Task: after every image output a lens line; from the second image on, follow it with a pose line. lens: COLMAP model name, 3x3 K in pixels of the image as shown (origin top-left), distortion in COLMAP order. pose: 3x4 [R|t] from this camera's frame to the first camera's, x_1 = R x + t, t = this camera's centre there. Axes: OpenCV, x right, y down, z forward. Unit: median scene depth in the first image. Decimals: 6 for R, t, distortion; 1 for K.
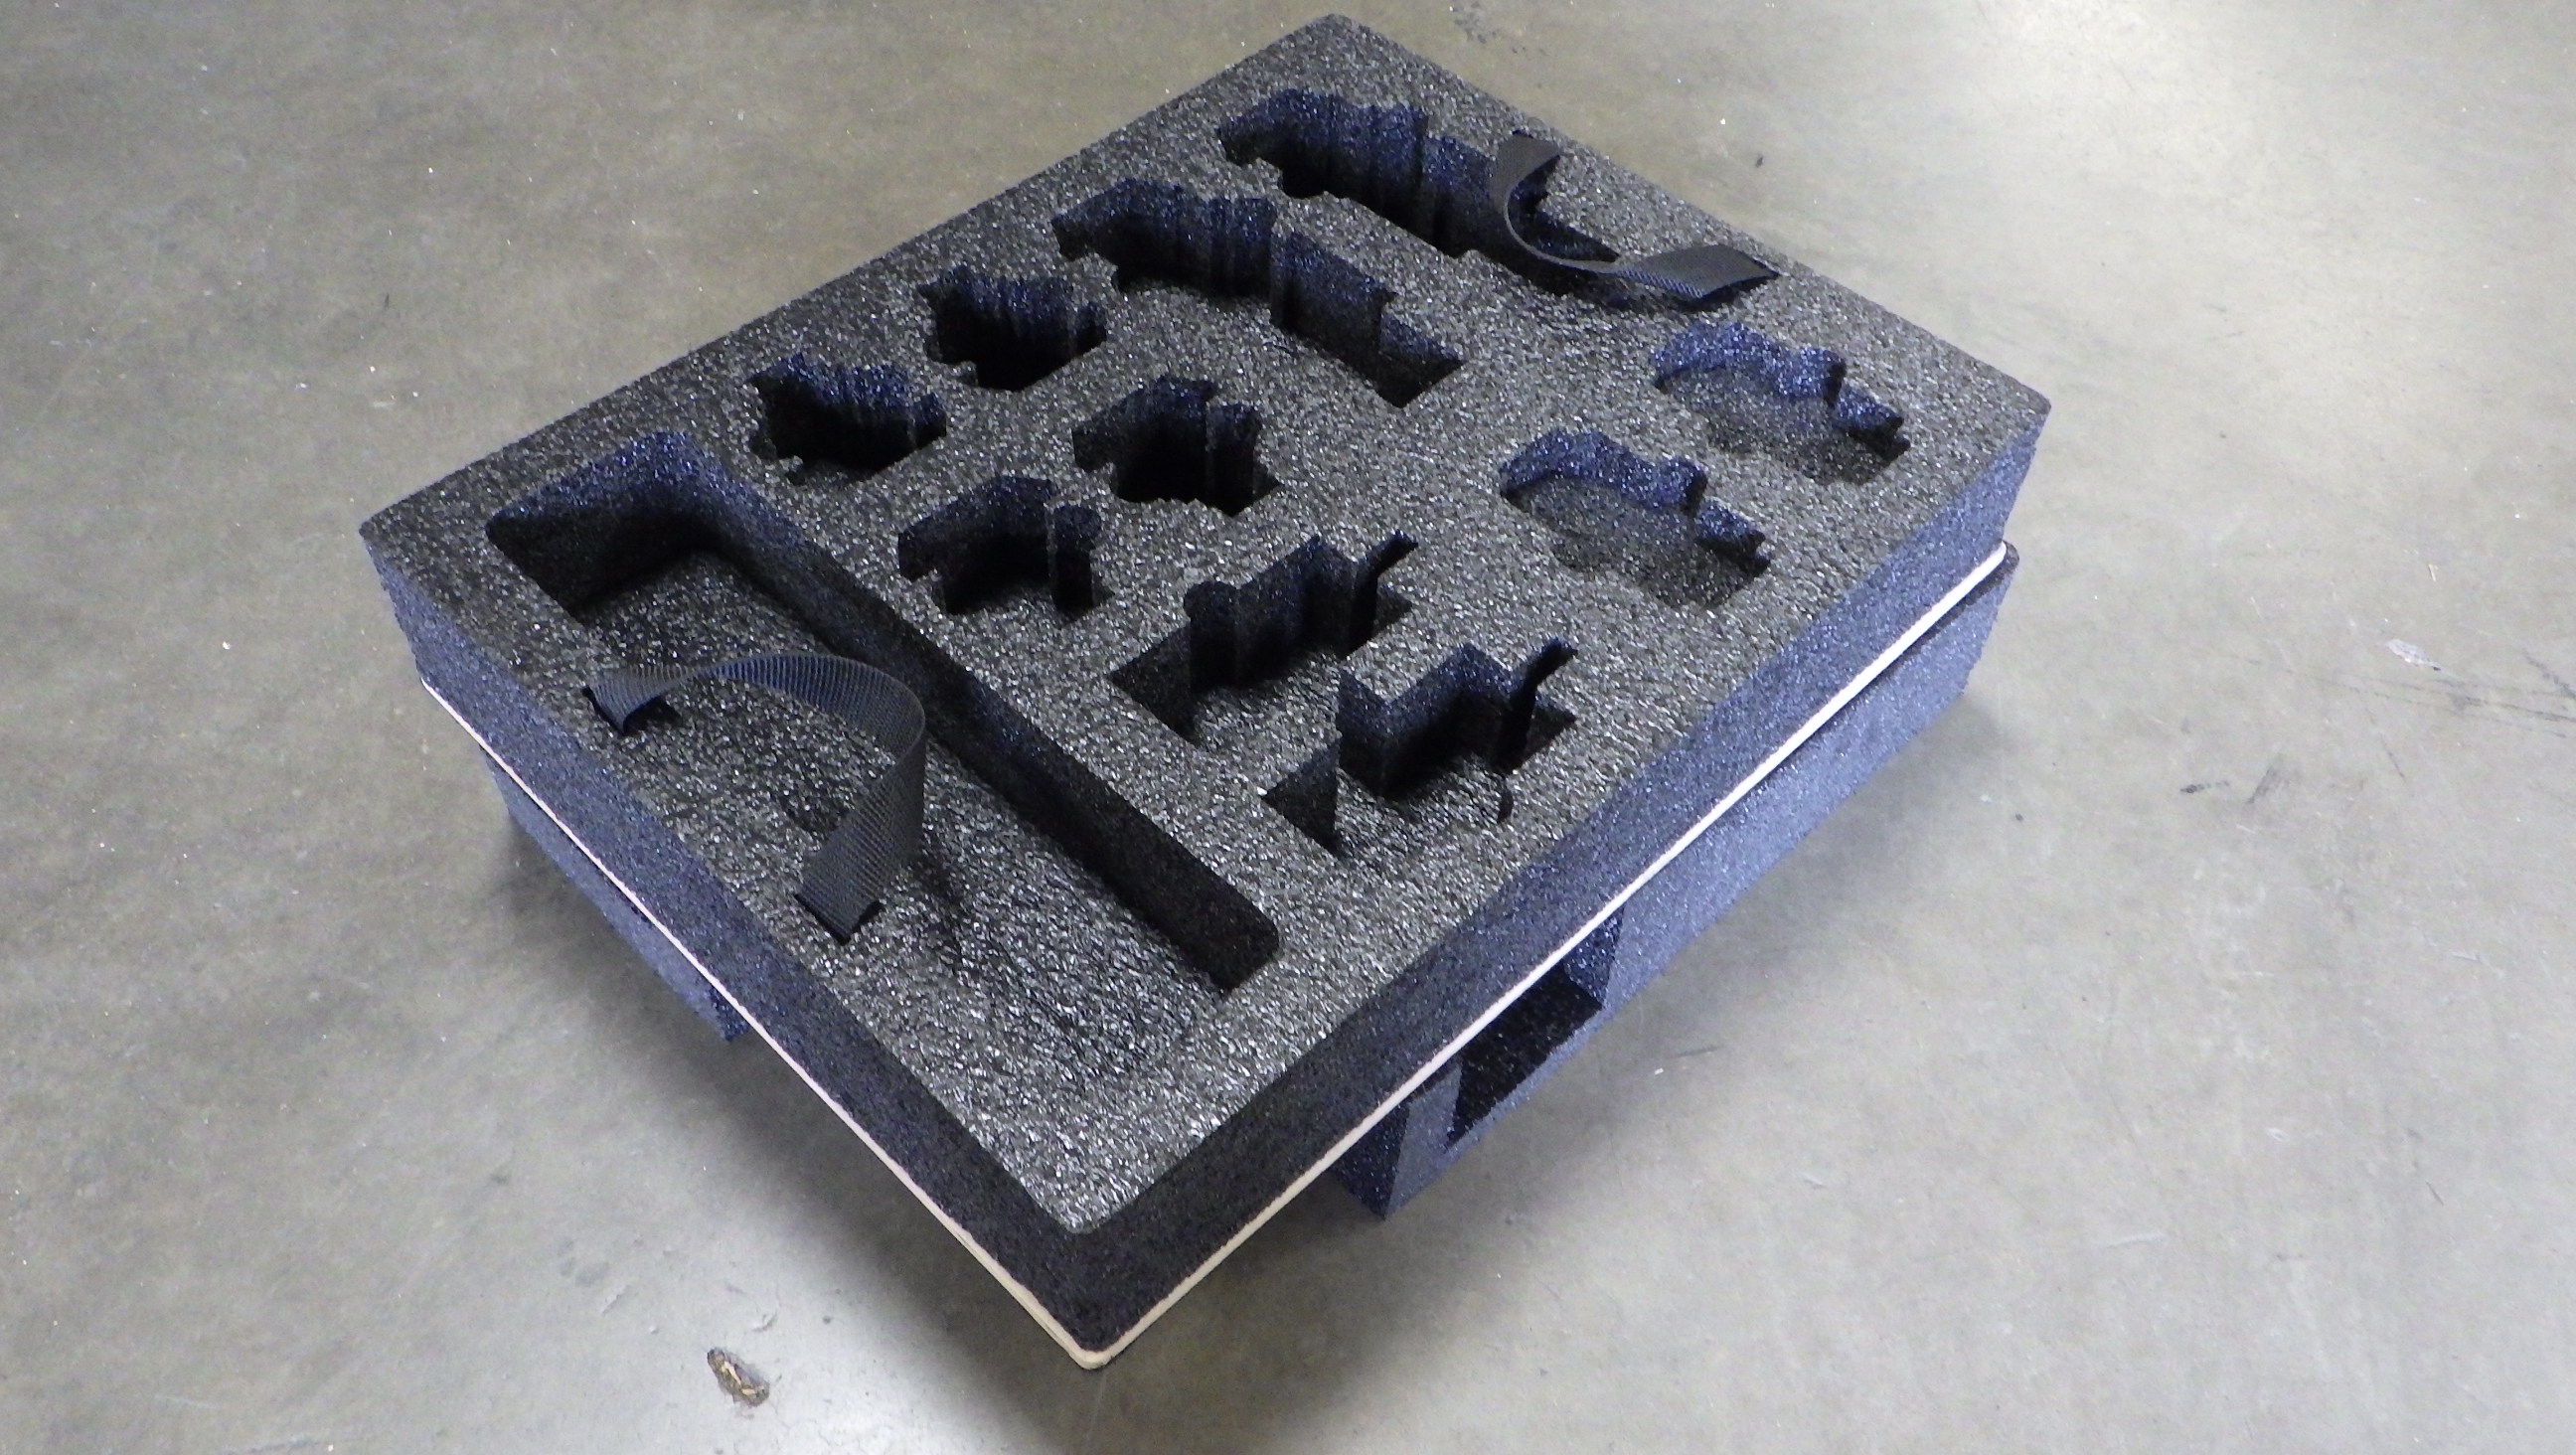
lens RADIAL K [[2145.5, 0, 1293.8], [0, 2145.5, 679.9], [0, 0, 1]] dist [0.001181, 0.000015]
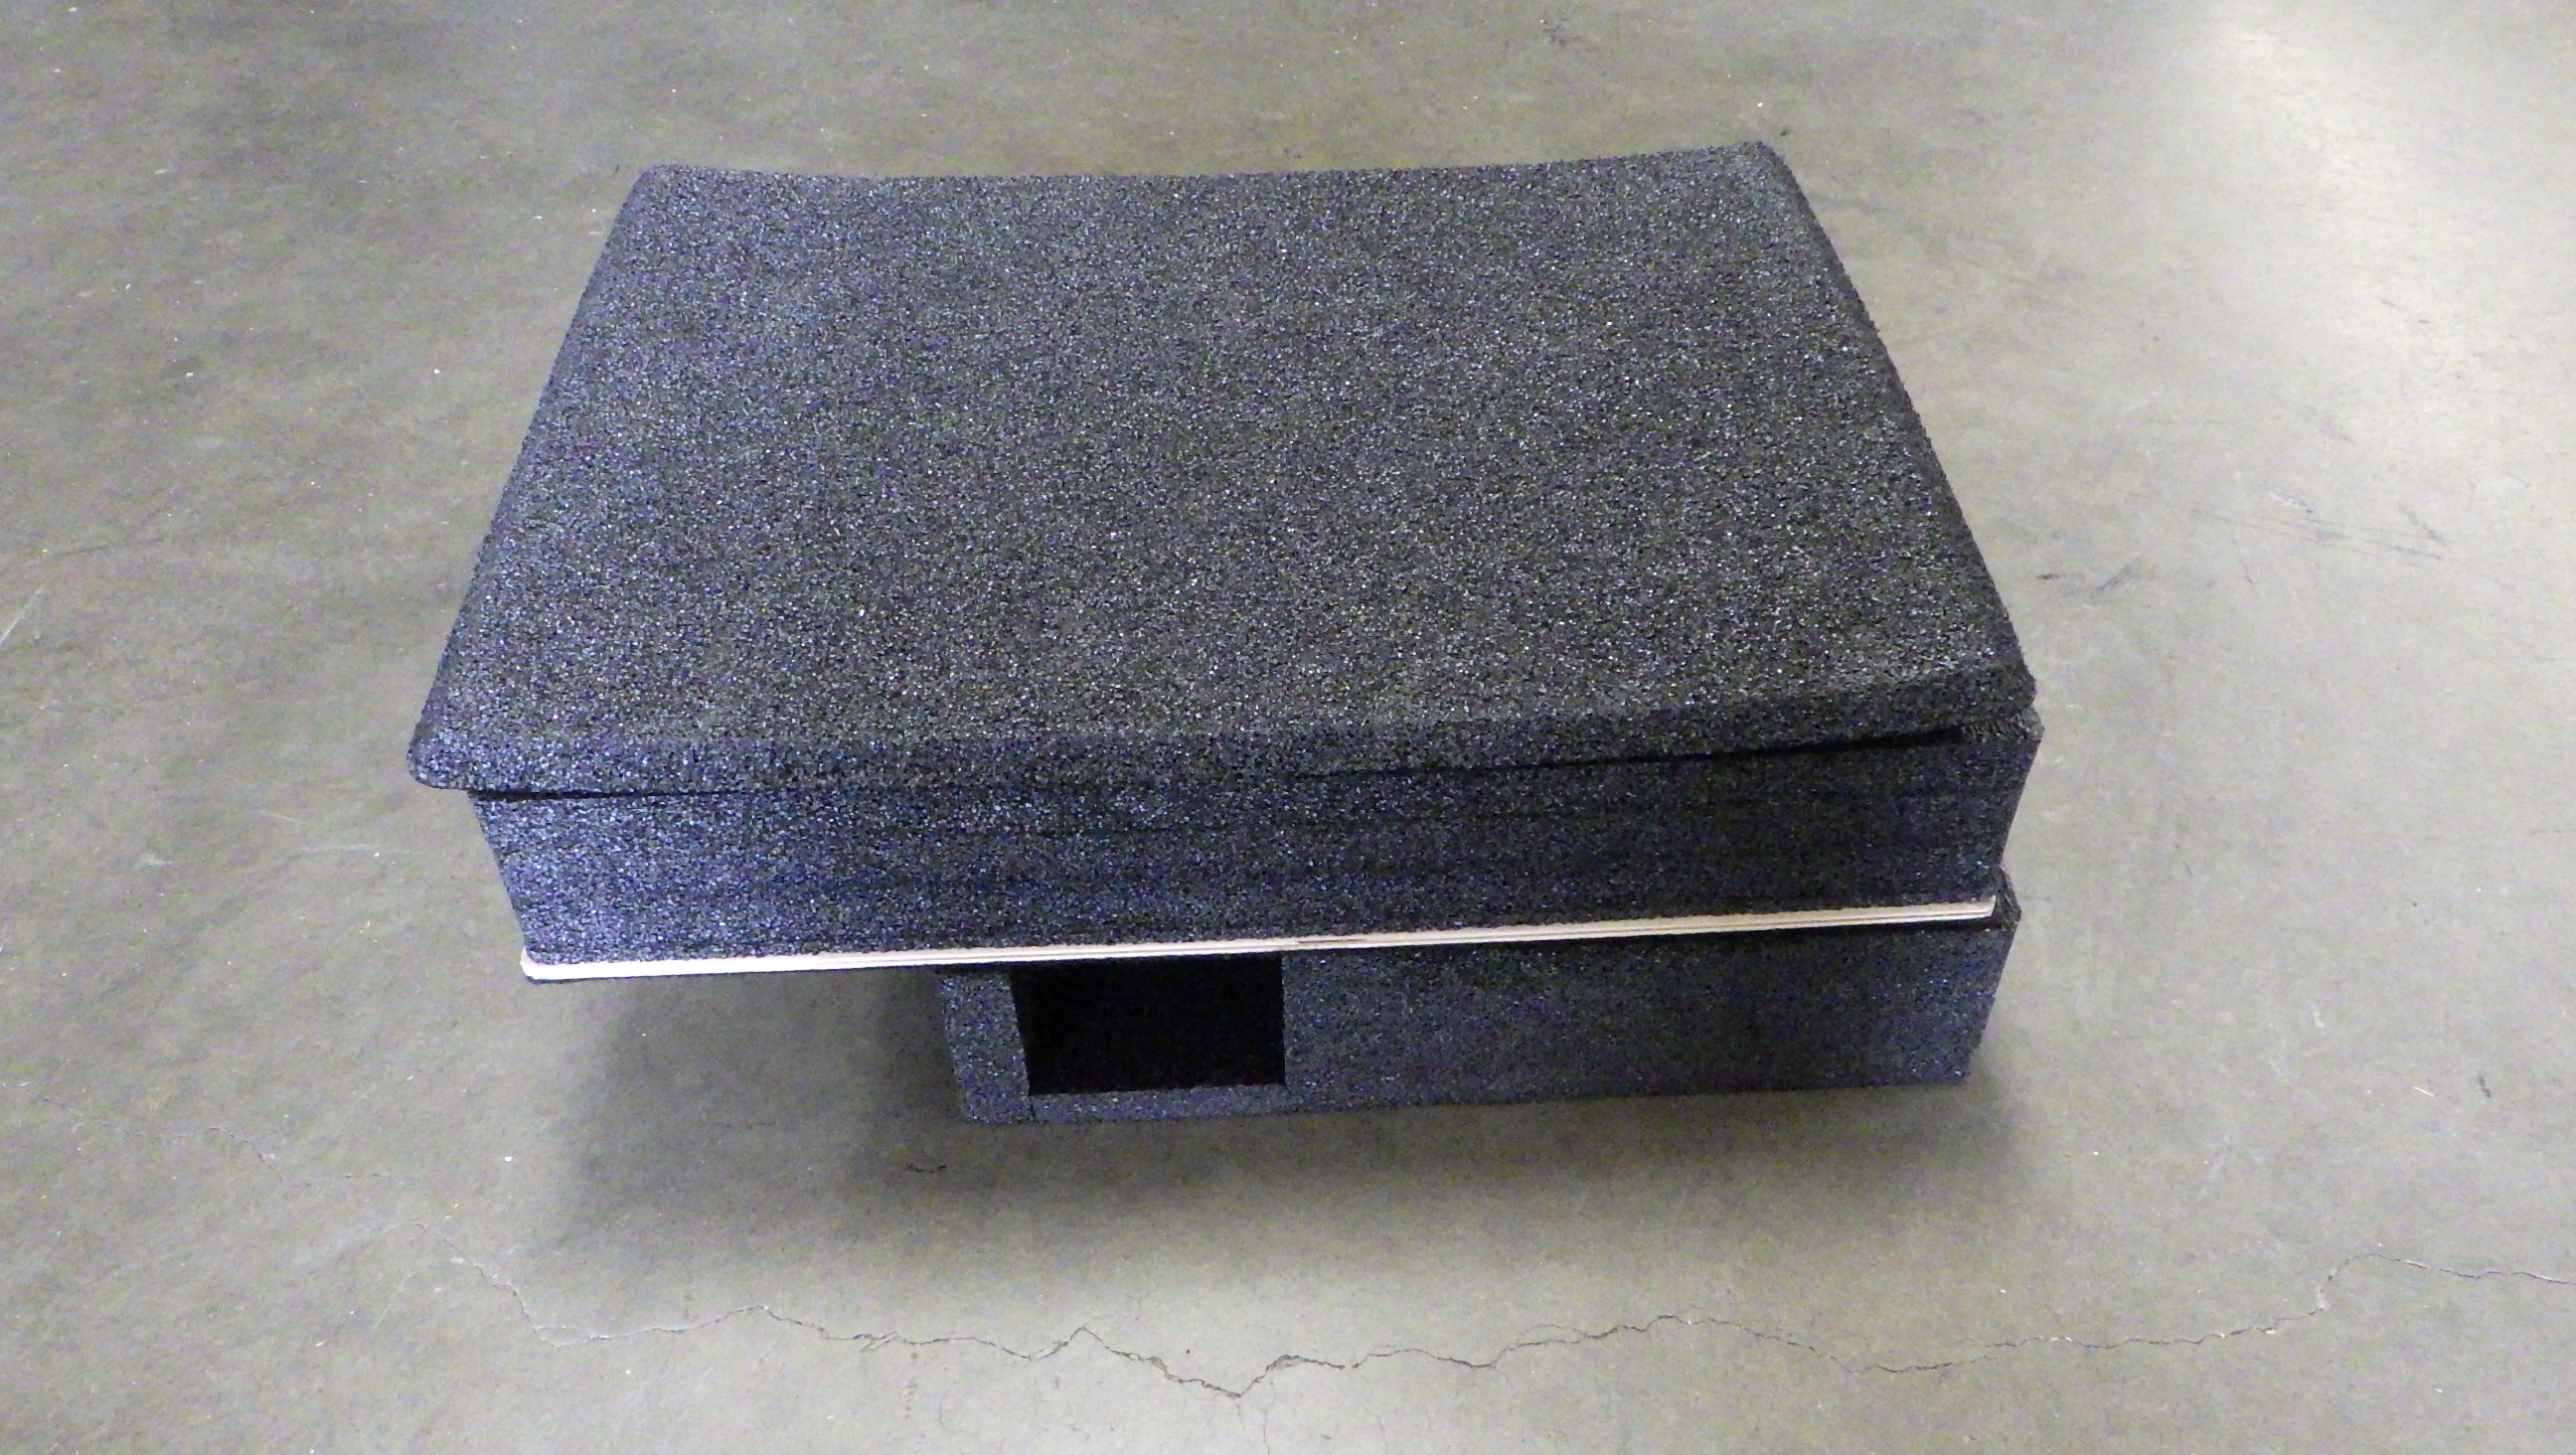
lens RADIAL K [[2132.1, 0, 1293.8], [0, 2132.1, 687.3], [0, 0, 1]] dist [0.003003, -0.001638]
pose [[0.985470, 0.075850, -0.151970, 0.216086], [-0.095560, 0.987302, -0.126896, 0.299486], [0.140416, 0.139575, 0.980205, -0.137189]]
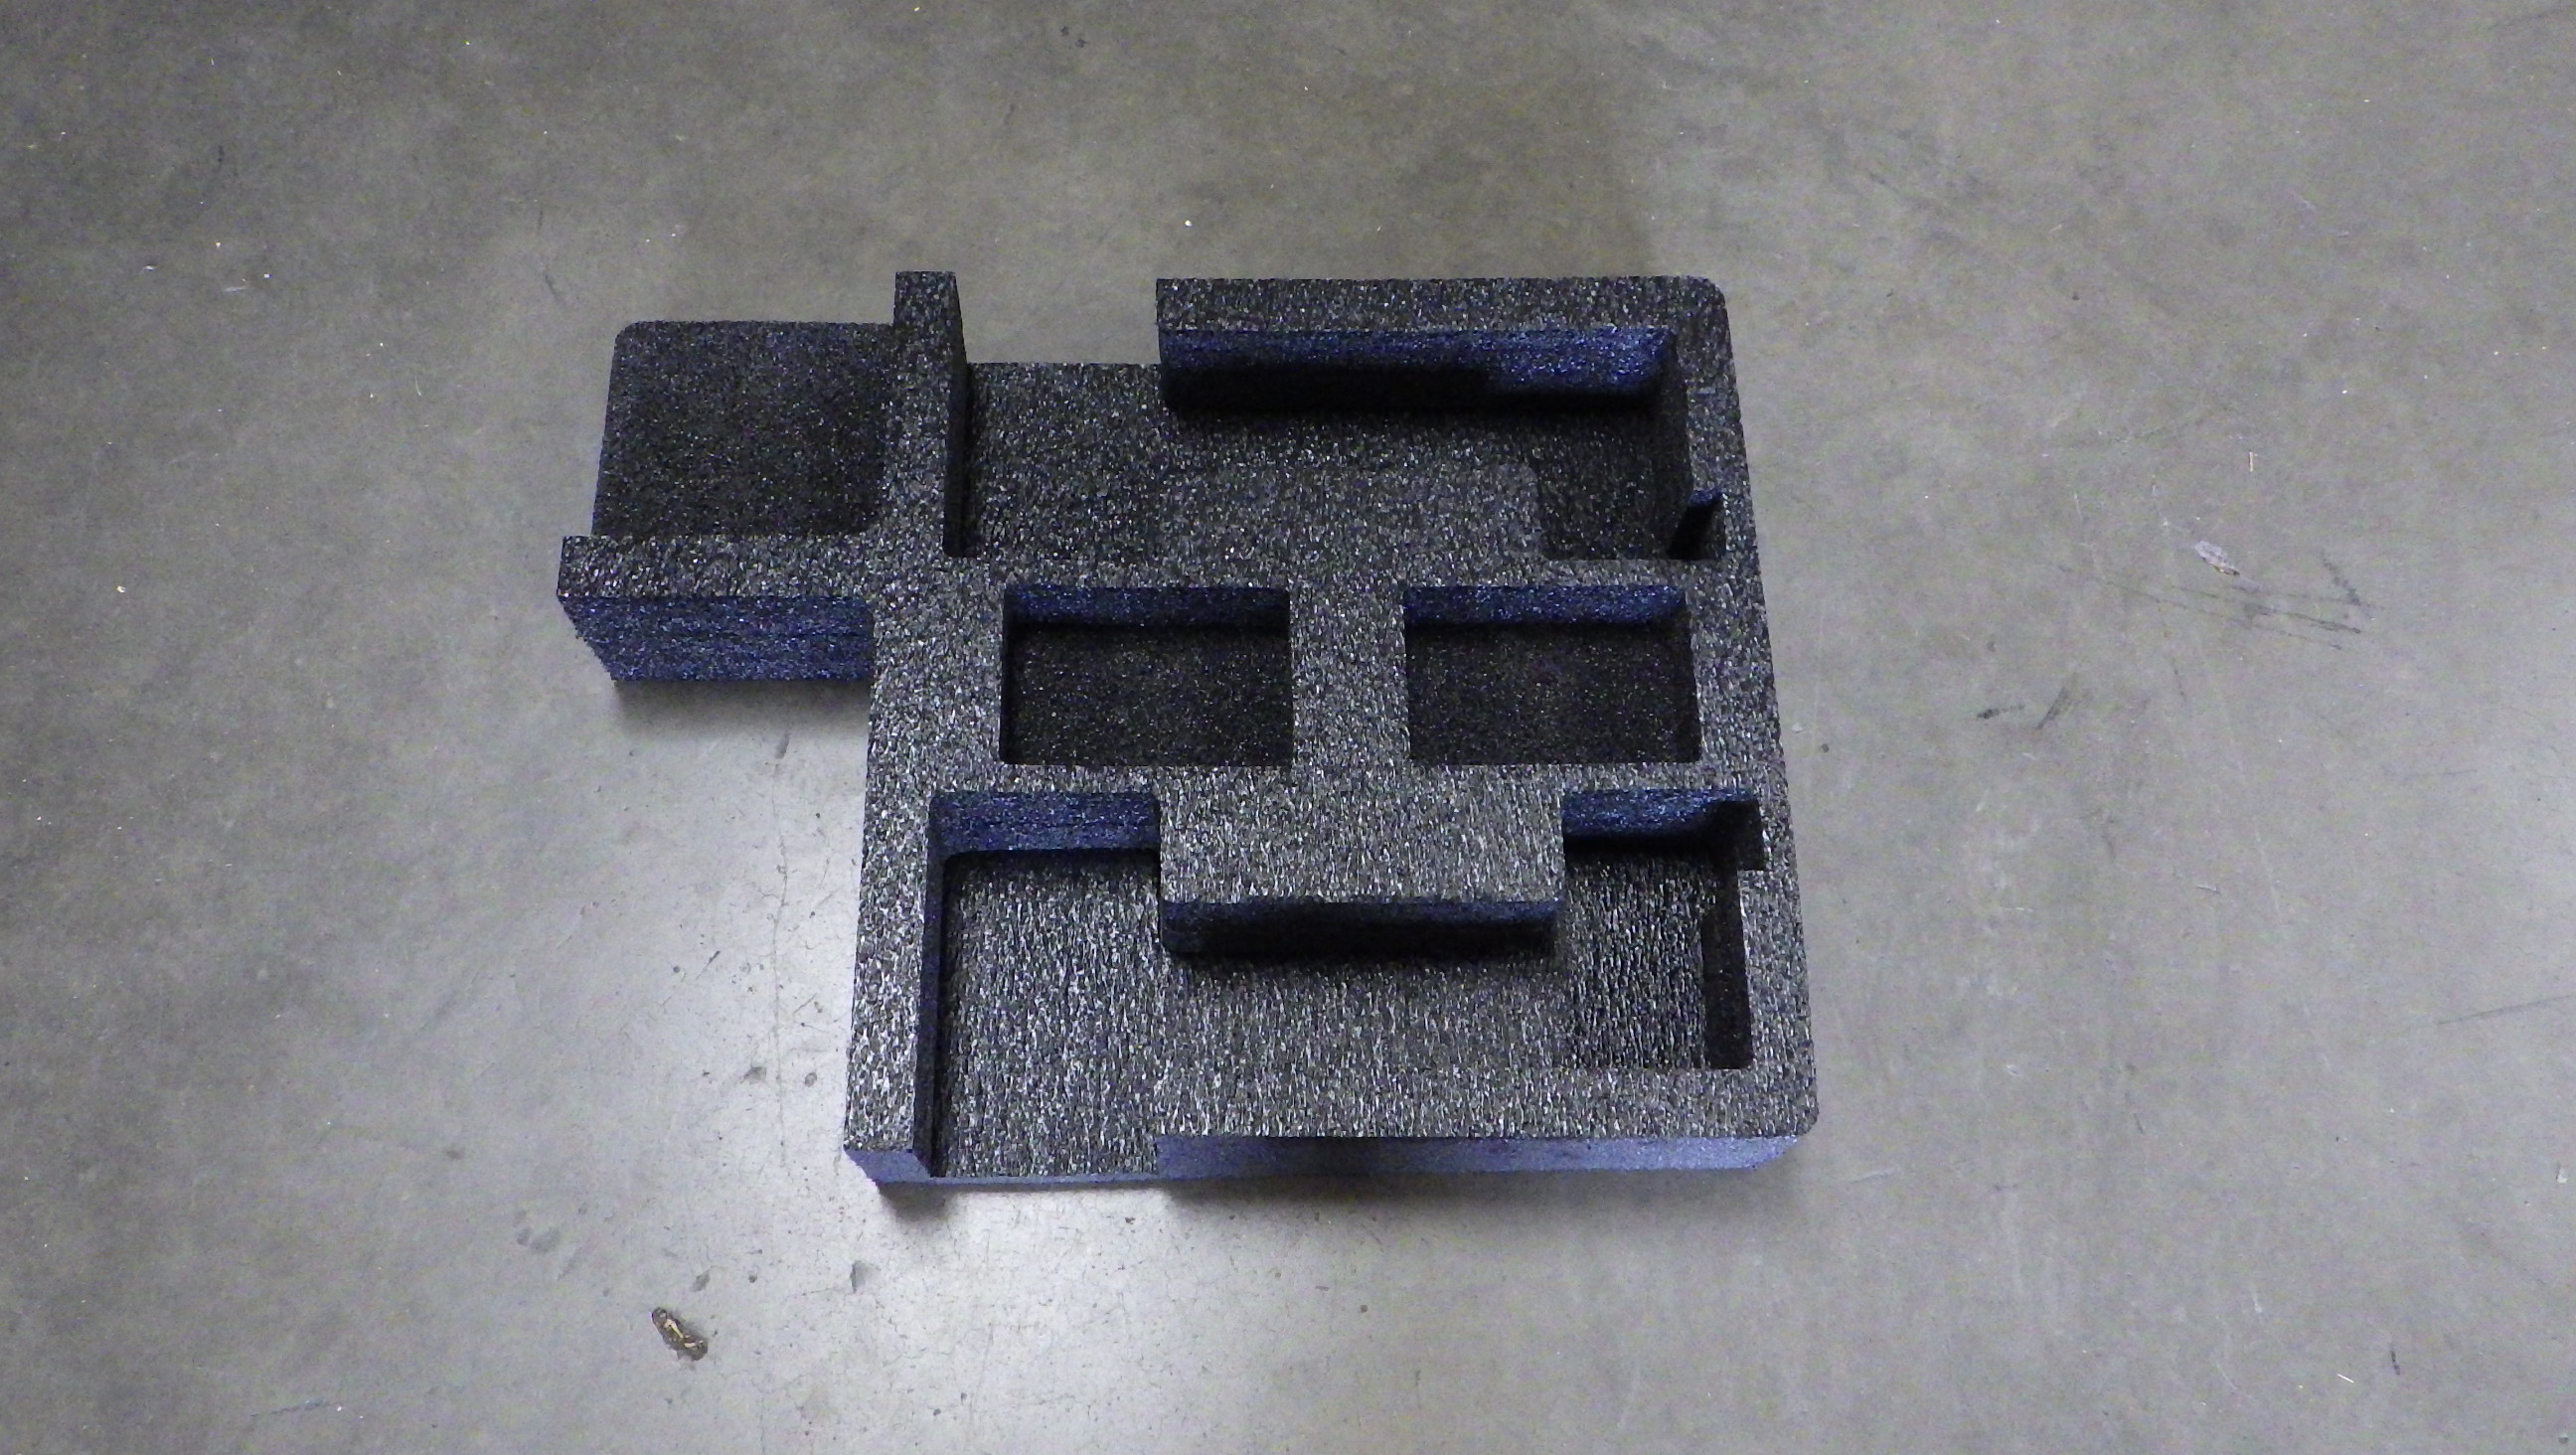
lens RADIAL K [[2145.5, 0, 1293.8], [0, 2145.5, 679.9], [0, 0, 1]] dist [0.001181, 0.000015]
pose [[0.999614, -0.012061, 0.025019, 0.044207], [0.003533, 0.948694, 0.316176, -0.323871], [-0.027549, -0.315966, 0.948370, -0.010669]]
